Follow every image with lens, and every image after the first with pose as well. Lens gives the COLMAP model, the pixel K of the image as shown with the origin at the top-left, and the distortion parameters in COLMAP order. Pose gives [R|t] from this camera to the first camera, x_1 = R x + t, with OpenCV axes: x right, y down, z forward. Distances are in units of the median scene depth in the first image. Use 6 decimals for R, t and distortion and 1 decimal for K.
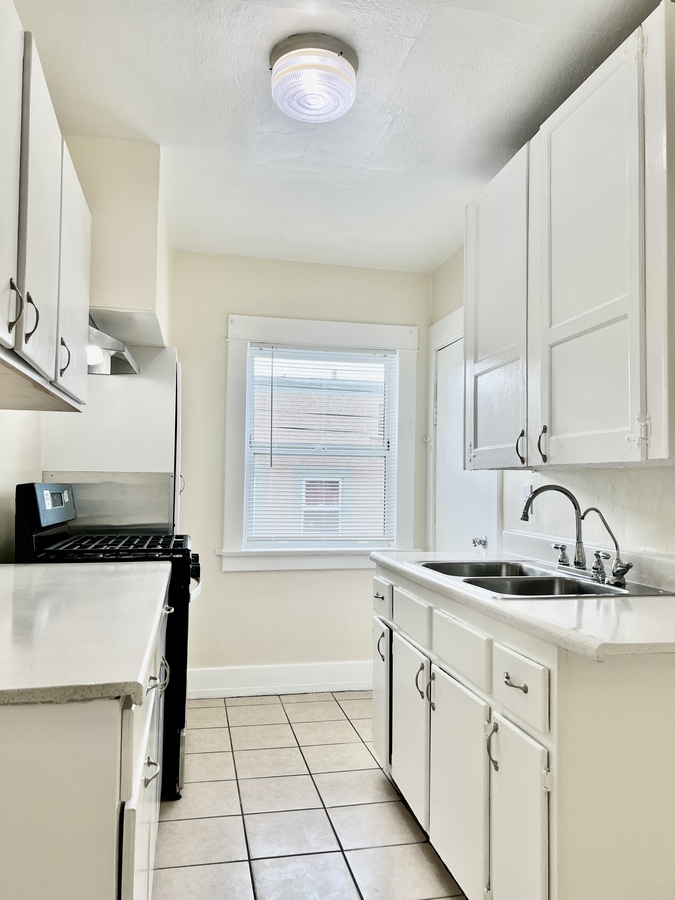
lens RADIAL K [[673.0, 0, 335.3], [0, 673.0, 447.9], [0, 0, 1]] dist [0.111528, -0.160710]
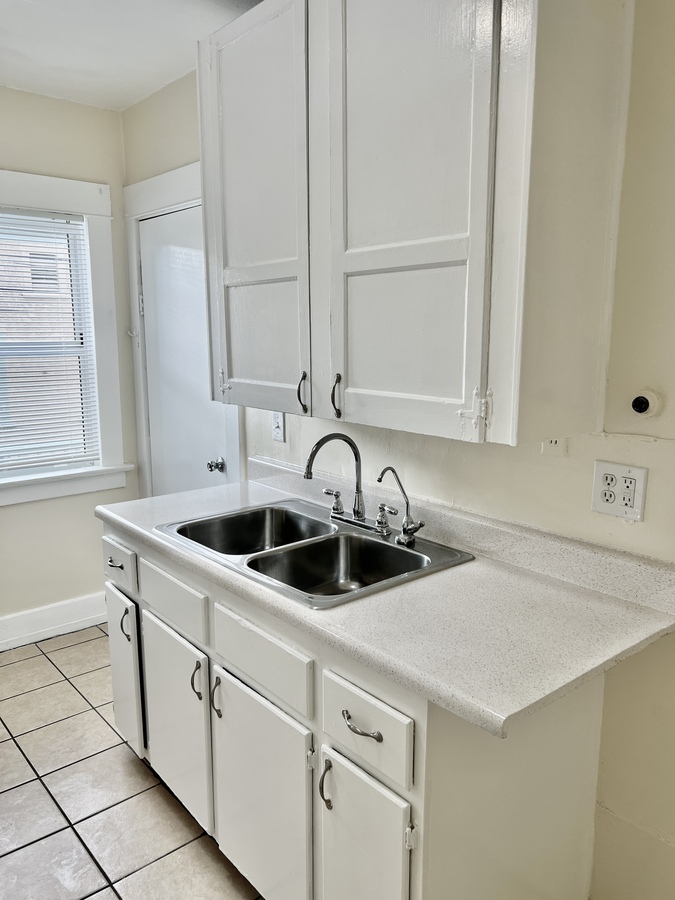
lens RADIAL K [[681.7, 0, 337.5], [0, 681.7, 450.0], [0, 0, 1]] dist [0.046510, -0.038469]
pose [[0.878611, -0.102599, 0.466386, -0.087649], [-0.009931, 0.972510, 0.232649, -0.132049], [-0.477435, -0.209040, 0.853439, 0.264929]]
